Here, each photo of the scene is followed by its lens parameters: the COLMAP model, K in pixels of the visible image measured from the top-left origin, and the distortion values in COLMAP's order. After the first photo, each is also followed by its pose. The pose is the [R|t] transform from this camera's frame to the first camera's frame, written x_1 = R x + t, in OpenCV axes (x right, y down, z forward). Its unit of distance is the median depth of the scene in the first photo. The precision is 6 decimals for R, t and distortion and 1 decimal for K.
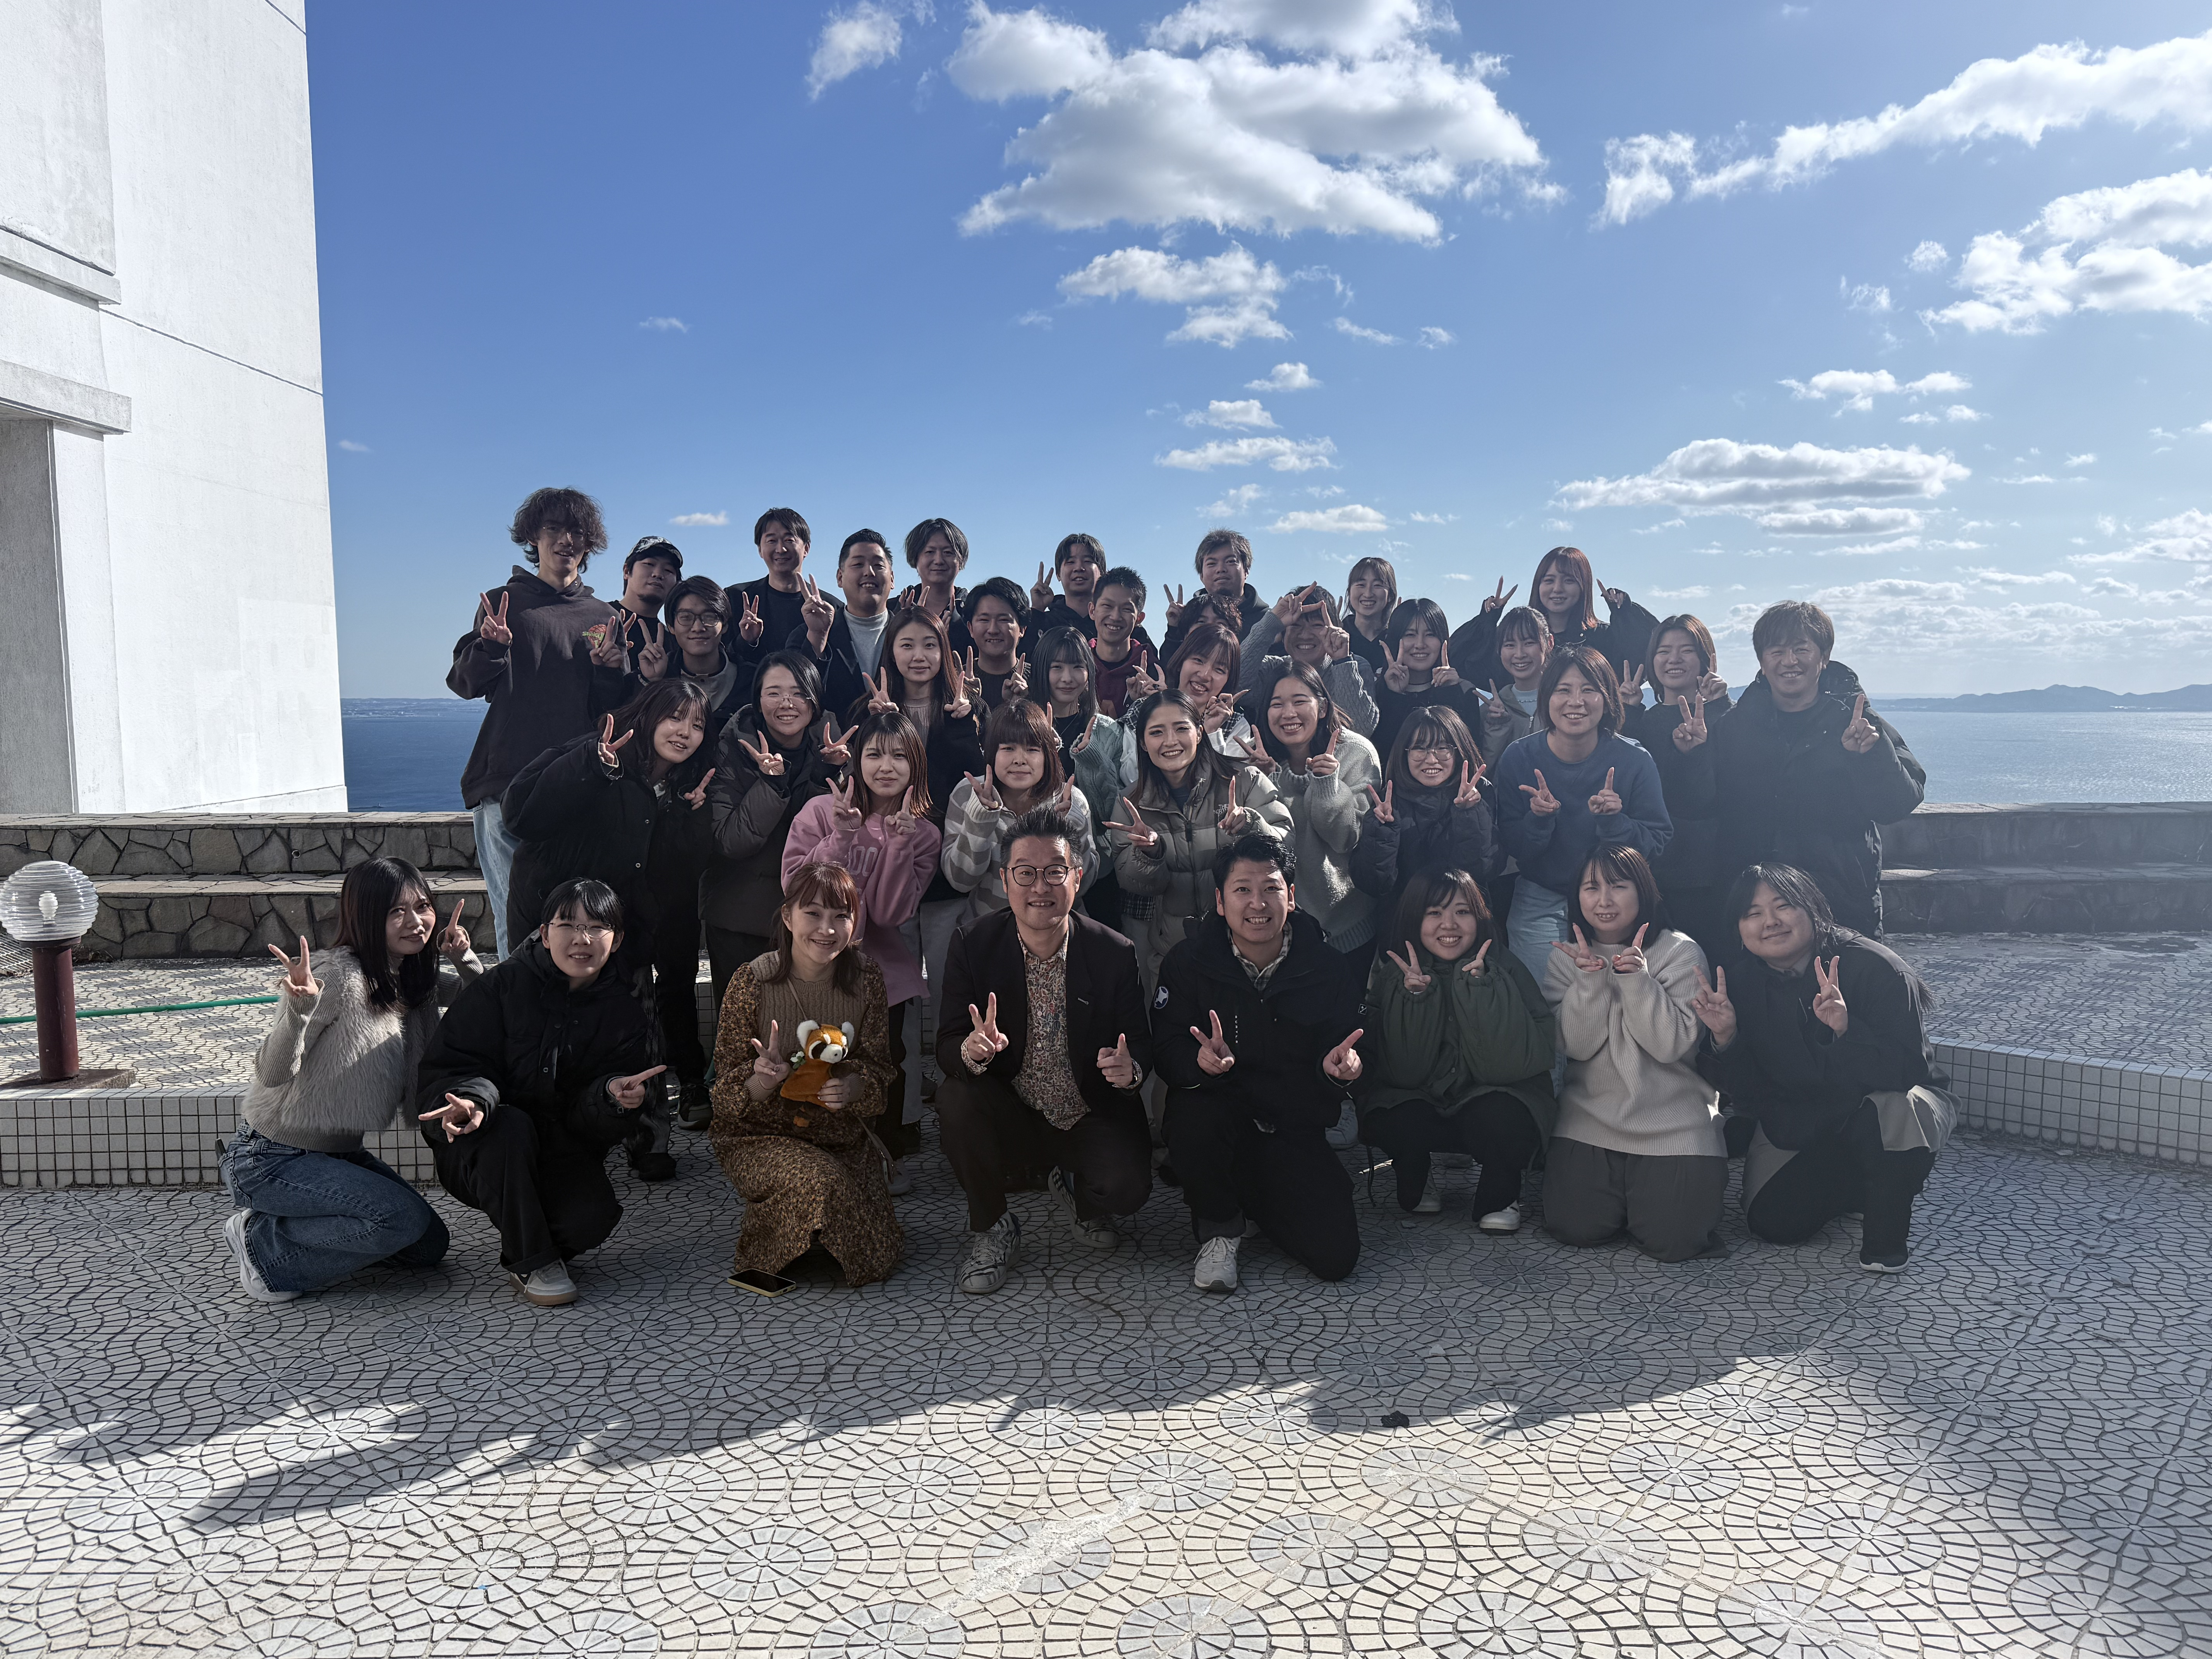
lens RADIAL K [[1667.0, 0, 1113.1], [0, 1667.0, 831.4], [0, 0, 1]] dist [-0.004388, -0.009297]
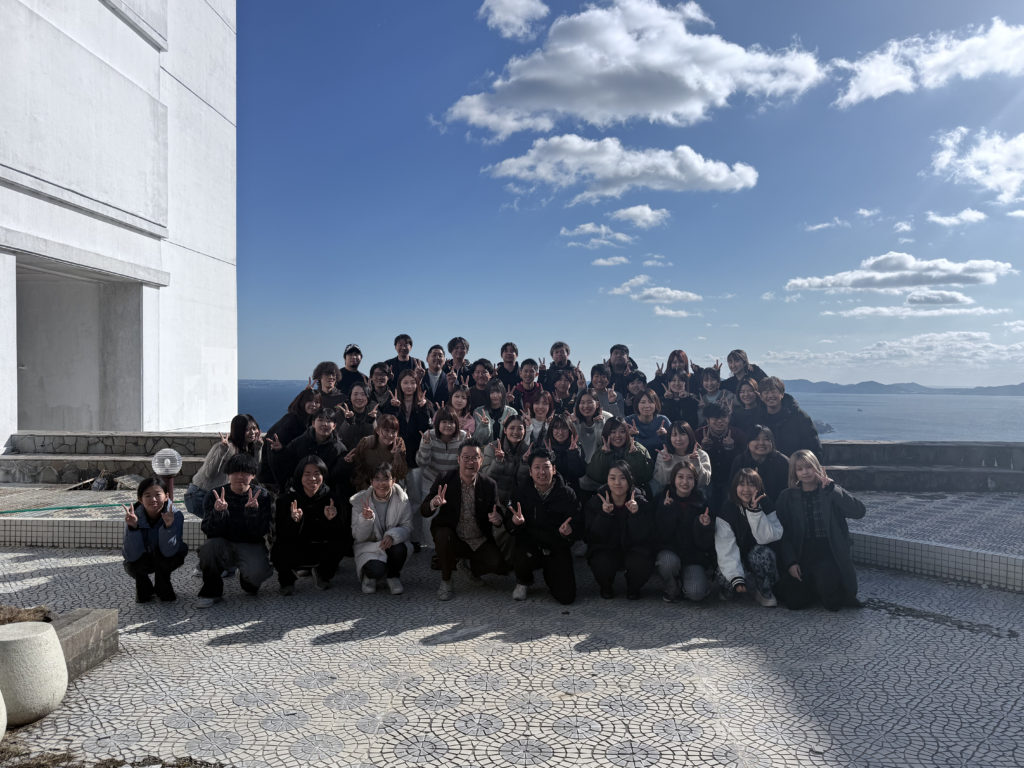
lens RADIAL K [[771.7, 0, 510.3], [0, 771.7, 382.3], [0, 0, 1]] dist [-0.004388, -0.009297]
pose [[0.997110, 0.012196, -0.074989, 0.042995], [-0.018207, 0.996628, -0.080003, -0.000971], [0.073760, 0.081138, 0.993970, -0.173389]]
